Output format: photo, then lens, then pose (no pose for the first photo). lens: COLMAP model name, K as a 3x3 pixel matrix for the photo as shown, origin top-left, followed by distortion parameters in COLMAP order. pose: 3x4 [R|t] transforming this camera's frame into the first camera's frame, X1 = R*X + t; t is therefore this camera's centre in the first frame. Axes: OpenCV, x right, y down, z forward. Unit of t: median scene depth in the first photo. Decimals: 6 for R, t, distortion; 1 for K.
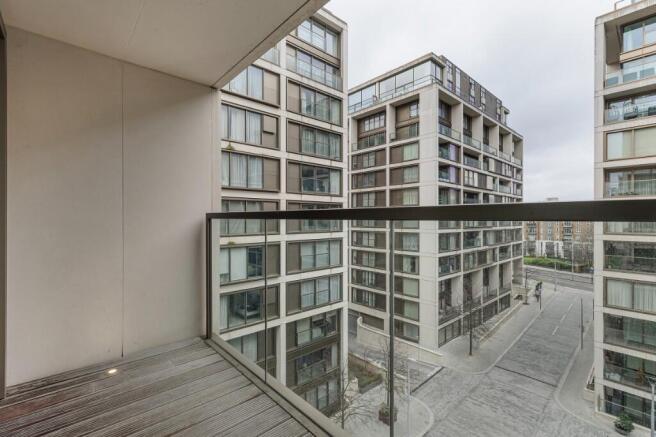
lens RADIAL K [[288.5, 0, 324.9], [0, 288.5, 218.9], [0, 0, 1]] dist [0.003401, 0.000257]
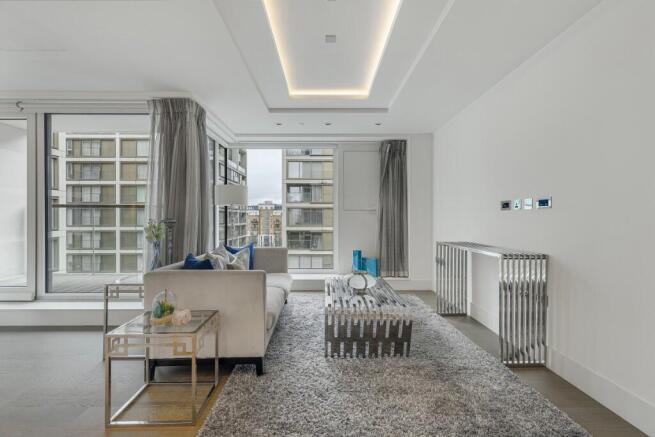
lens RADIAL K [[288.1, 0, 324.4], [0, 288.1, 218.9], [0, 0, 1]] dist [0.003401, 0.000257]
pose [[0.657252, -0.004480, 0.753658, -0.043581], [0.002044, 0.999989, 0.004161, 0.005431], [-0.753668, -0.001194, 0.657254, -0.100712]]
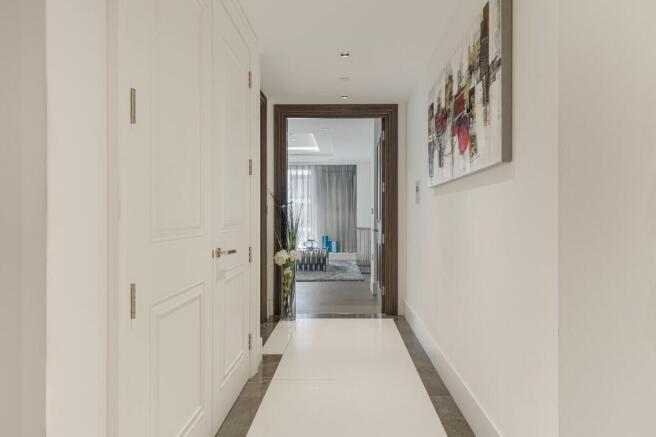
lens RADIAL K [[383.3, 0, 328.0], [0, 383.3, 218.5], [0, 0, 1]] dist [-0.000009, -0.000008]
pose [[0.689587, -0.000934, 0.724203, -0.112532], [0.001148, 0.999999, 0.000196, 0.007421], [-0.724202, 0.000697, 0.689587, -0.191159]]
